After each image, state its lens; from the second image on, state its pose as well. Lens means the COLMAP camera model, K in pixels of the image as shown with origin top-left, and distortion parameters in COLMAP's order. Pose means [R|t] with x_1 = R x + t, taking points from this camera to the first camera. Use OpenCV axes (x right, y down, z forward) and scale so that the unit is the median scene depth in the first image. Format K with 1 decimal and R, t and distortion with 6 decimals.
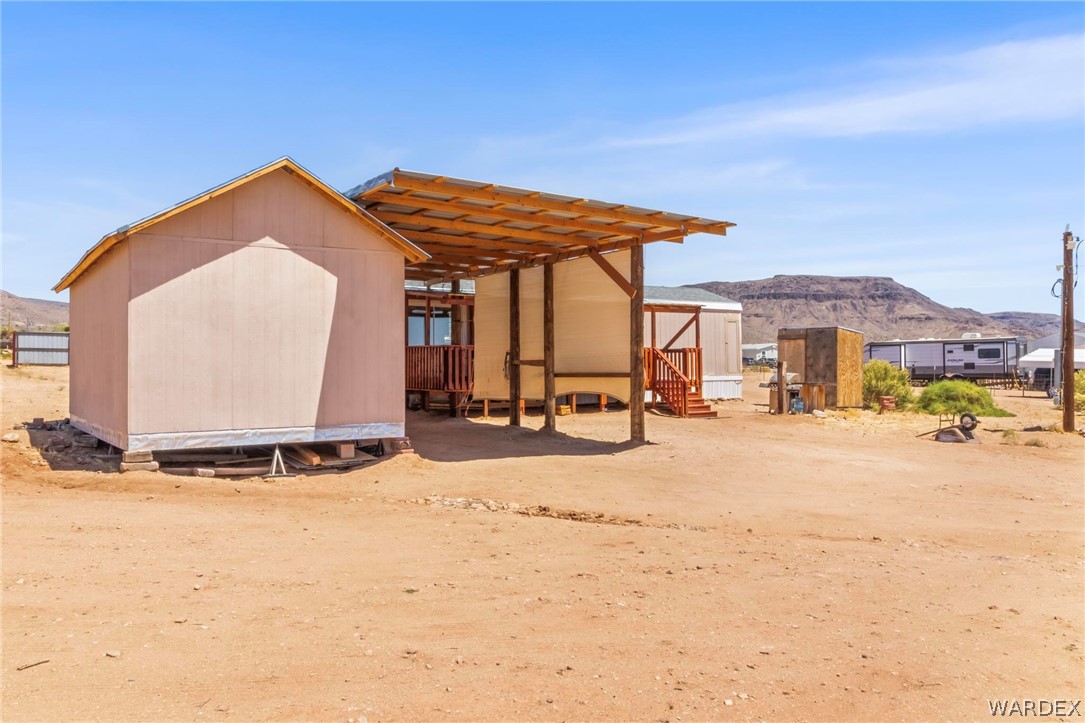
lens RADIAL K [[883.6, 0, 548.6], [0, 883.6, 355.4], [0, 0, 1]] dist [0.009110, 0.005347]
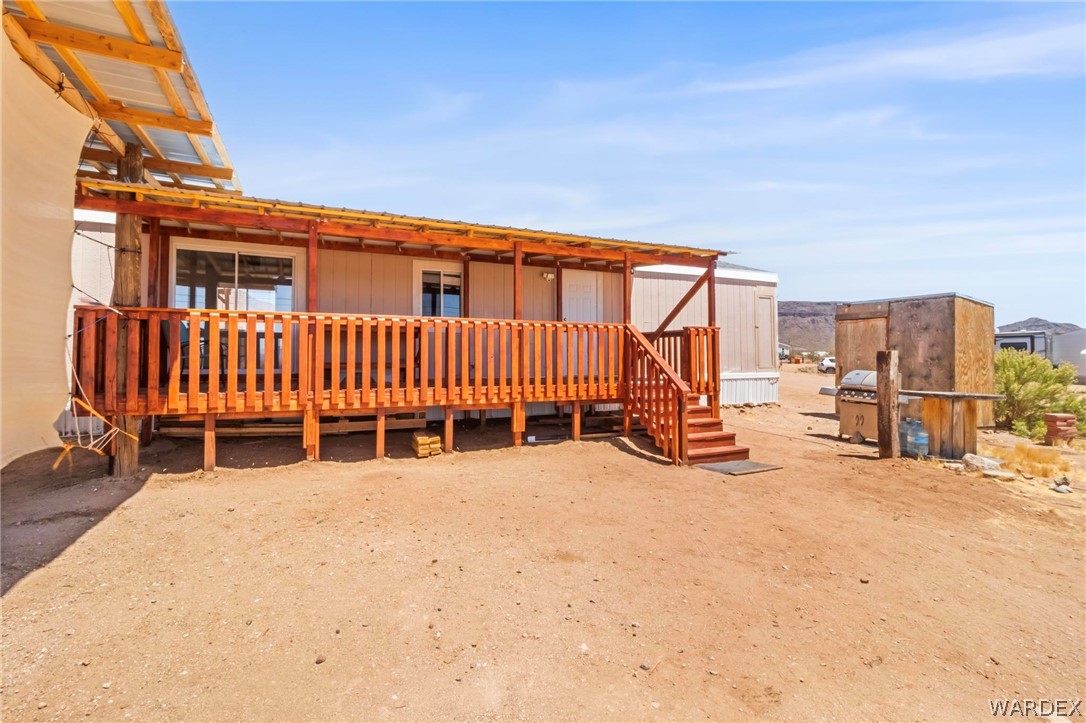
lens RADIAL K [[505.9, 0, 542.1], [0, 505.9, 348.6], [0, 0, 1]] dist [0.004241, 0.001120]
pose [[0.984533, 0.002780, -0.175177, 0.123227], [-0.003481, 0.999987, -0.003693, 0.007654], [0.175165, 0.004246, 0.984530, 0.685247]]
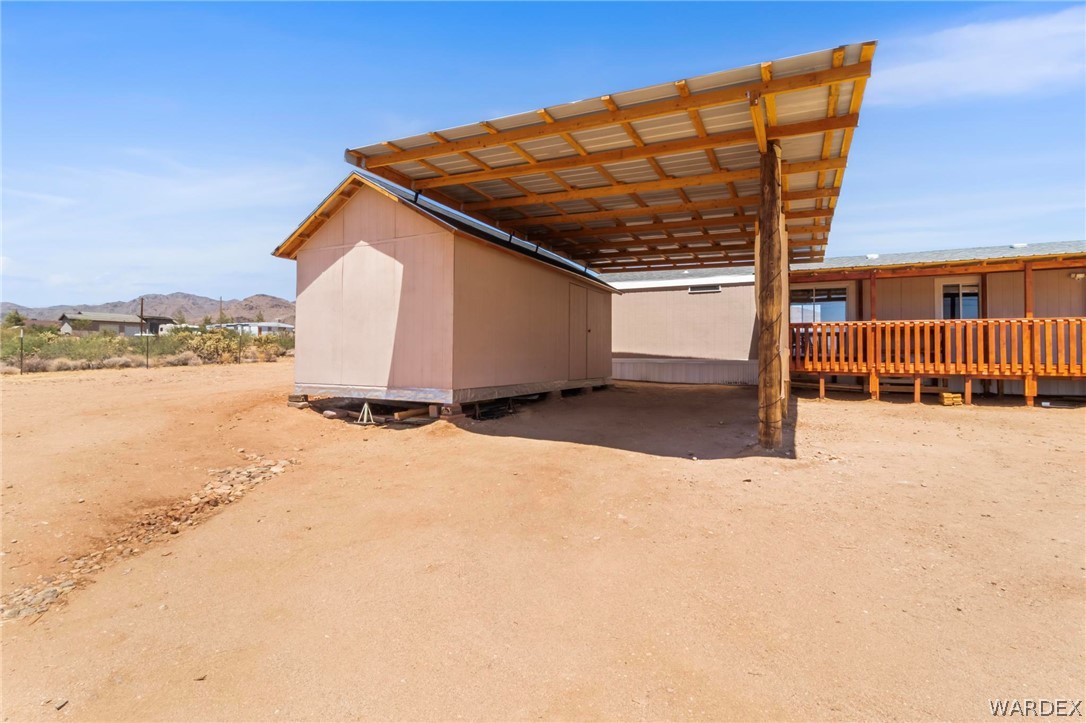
lens RADIAL K [[505.9, 0, 550.4], [0, 505.9, 343.5], [0, 0, 1]] dist [0.004241, 0.001120]
pose [[0.495251, -0.012384, -0.868662, 0.225216], [0.003248, 0.999918, -0.012404, 0.014859], [0.868744, 0.003321, 0.495251, 0.424070]]
